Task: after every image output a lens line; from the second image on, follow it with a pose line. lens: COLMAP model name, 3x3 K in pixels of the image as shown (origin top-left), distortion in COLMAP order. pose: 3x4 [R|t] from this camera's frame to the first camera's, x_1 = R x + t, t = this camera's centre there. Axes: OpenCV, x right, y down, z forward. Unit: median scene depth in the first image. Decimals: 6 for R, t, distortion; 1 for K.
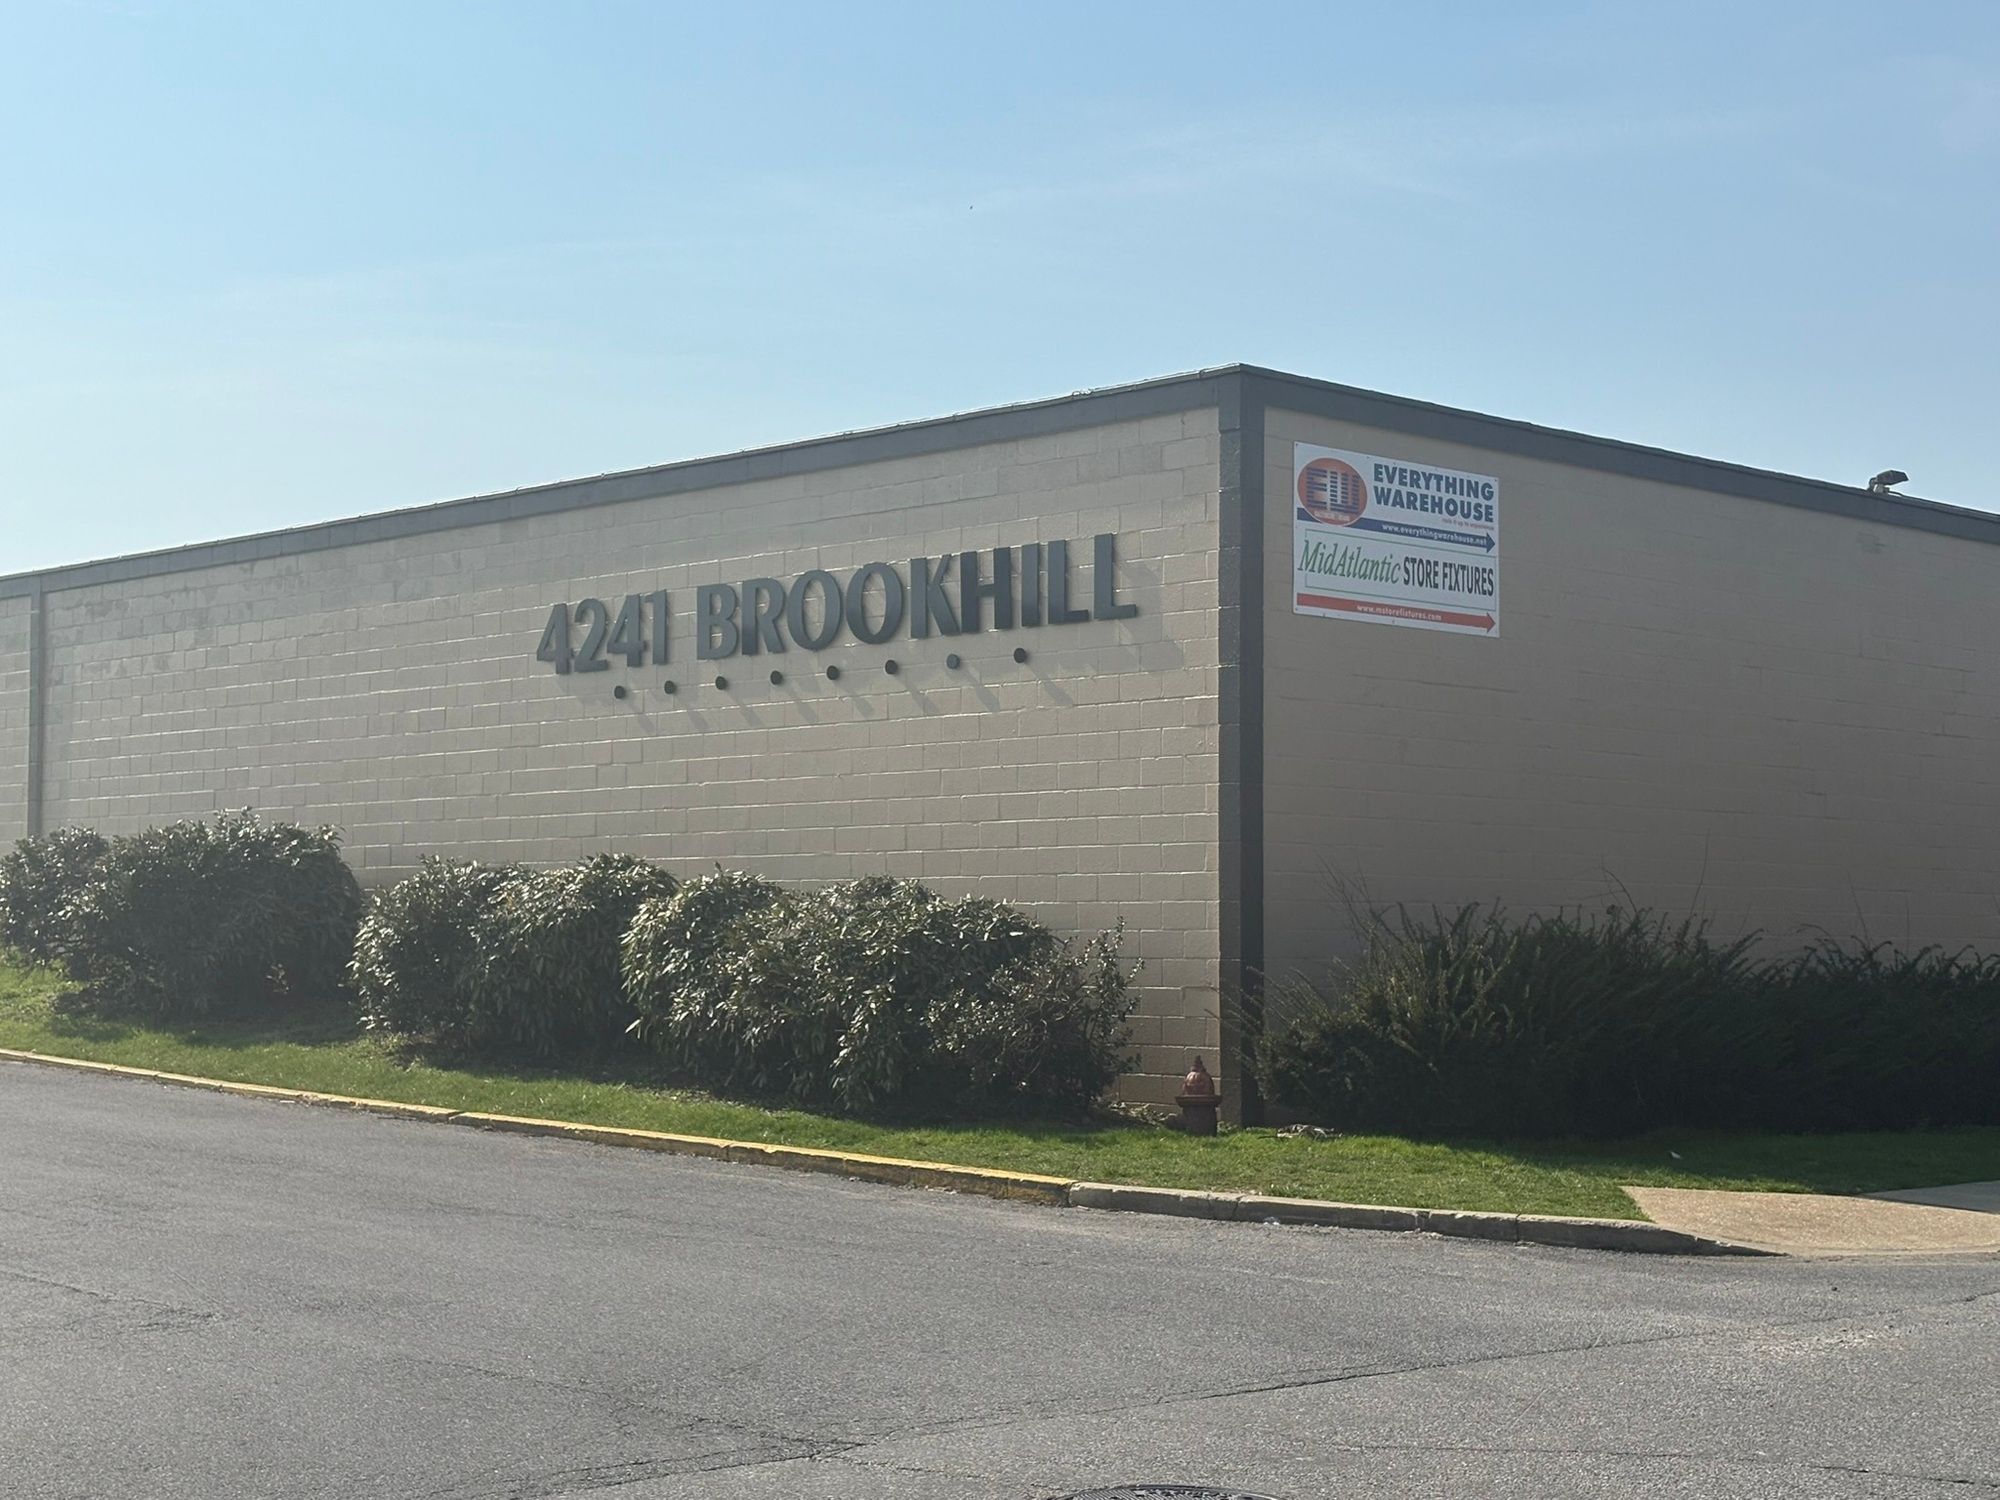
lens RADIAL K [[3113.1, 0, 991.1], [0, 3113.1, 762.2], [0, 0, 1]] dist [0.296946, -1.333730]
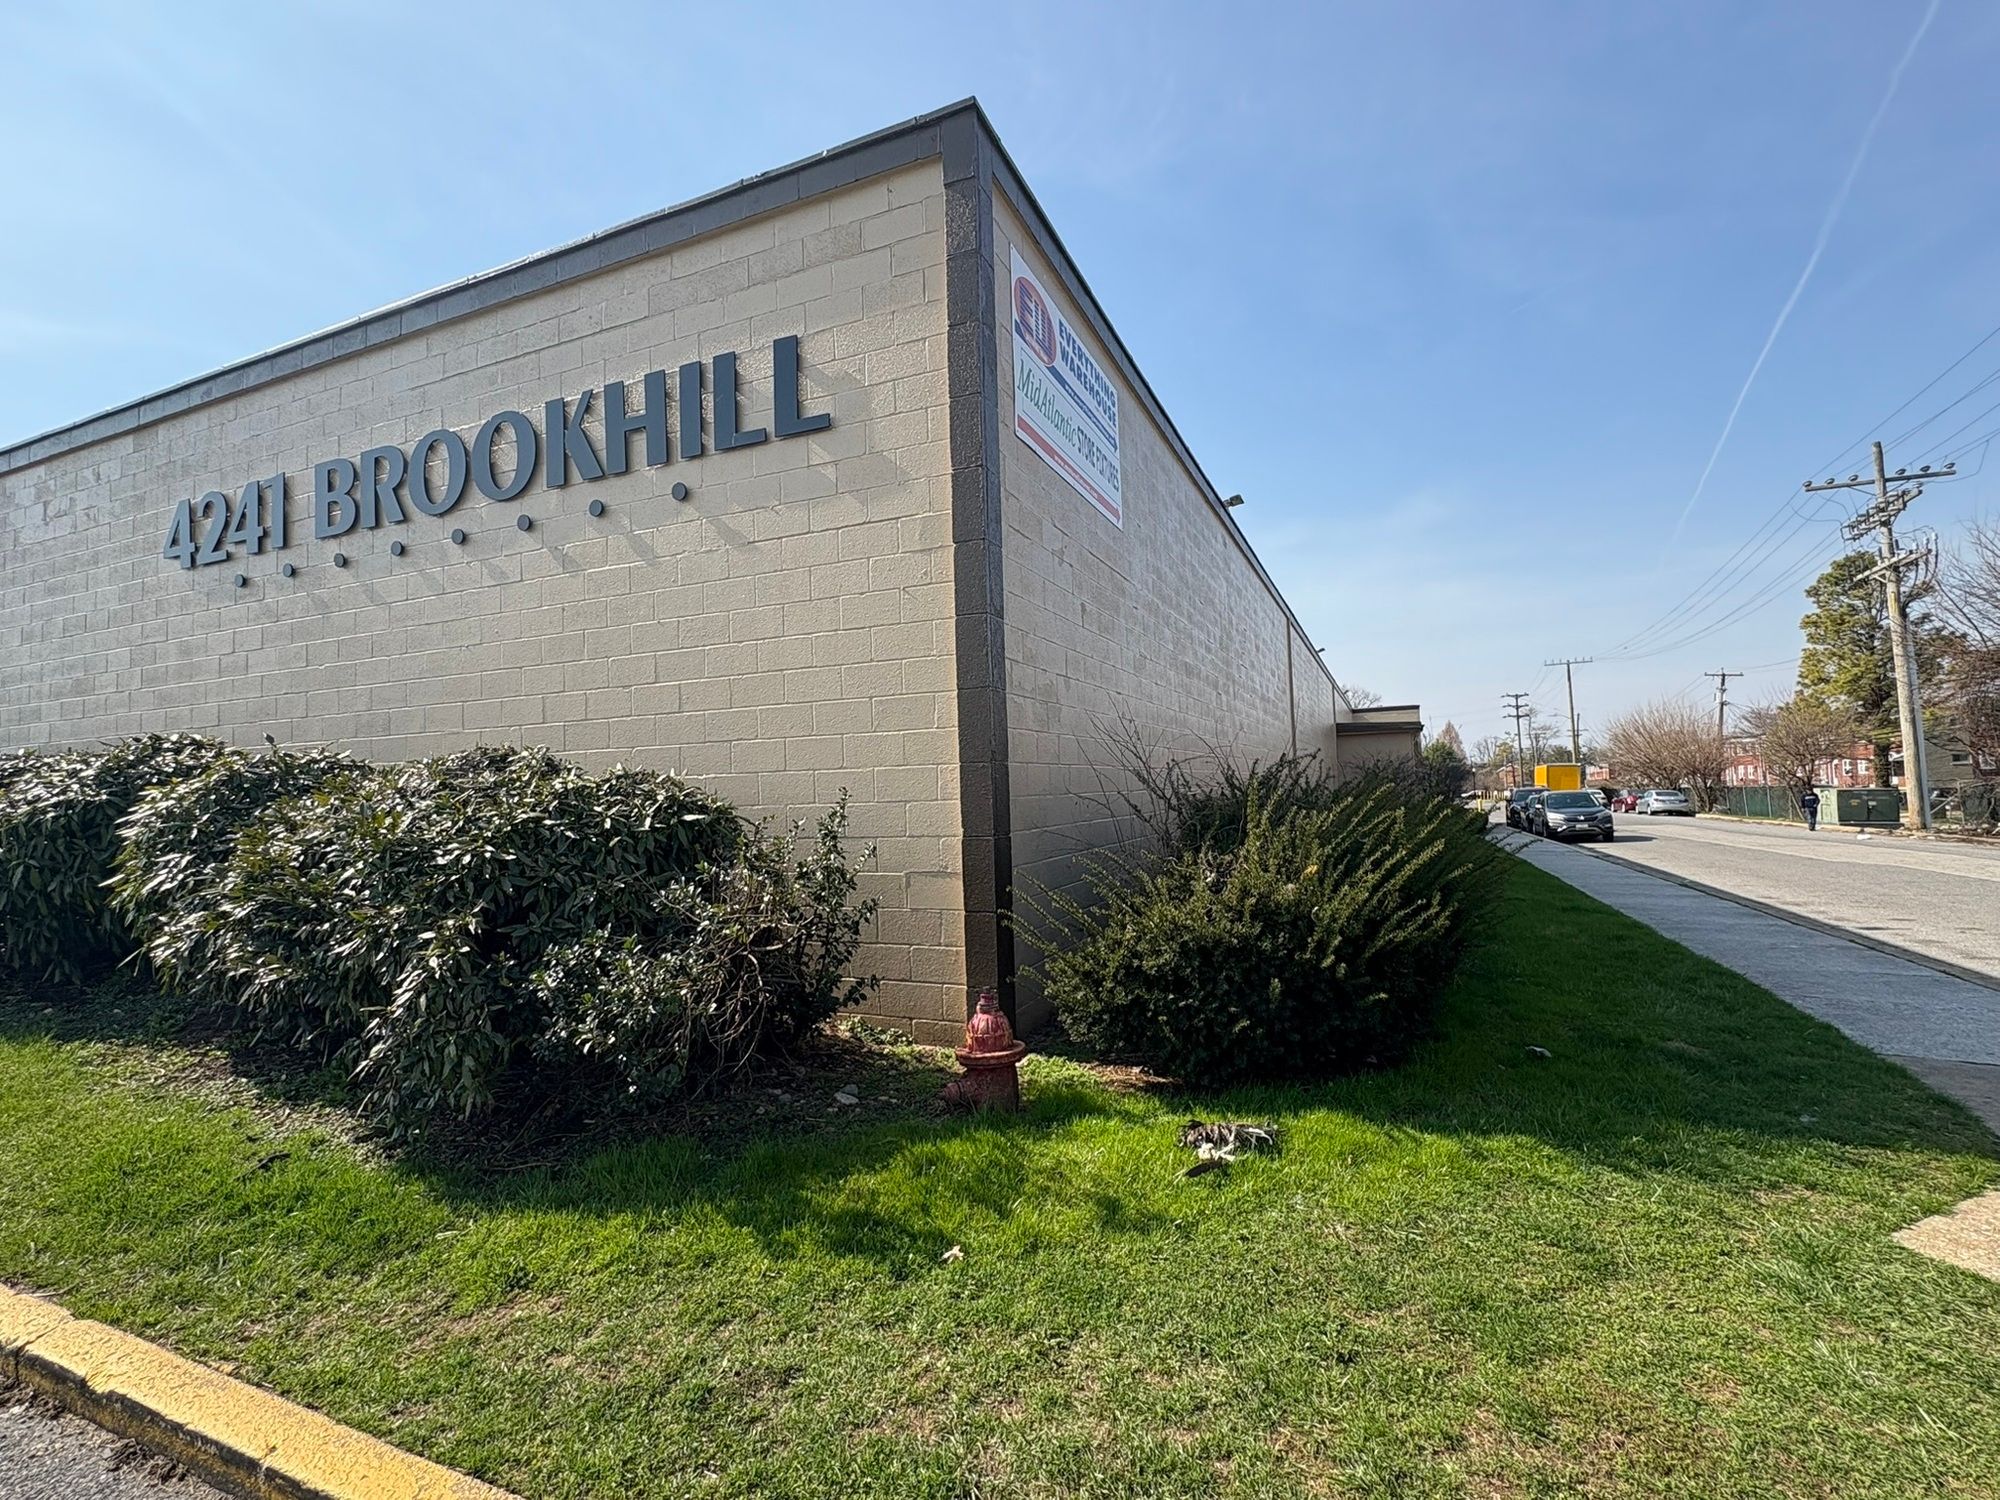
lens RADIAL K [[927.6, 0, 1000.0], [0, 927.6, 750.0], [0, 0, 1]] dist [0.001759, 0.000681]
pose [[0.929962, -0.017078, 0.367259, -0.003923], [0.013406, 0.999831, 0.012545, 0.035823], [-0.367411, -0.006743, 0.930034, 0.730716]]
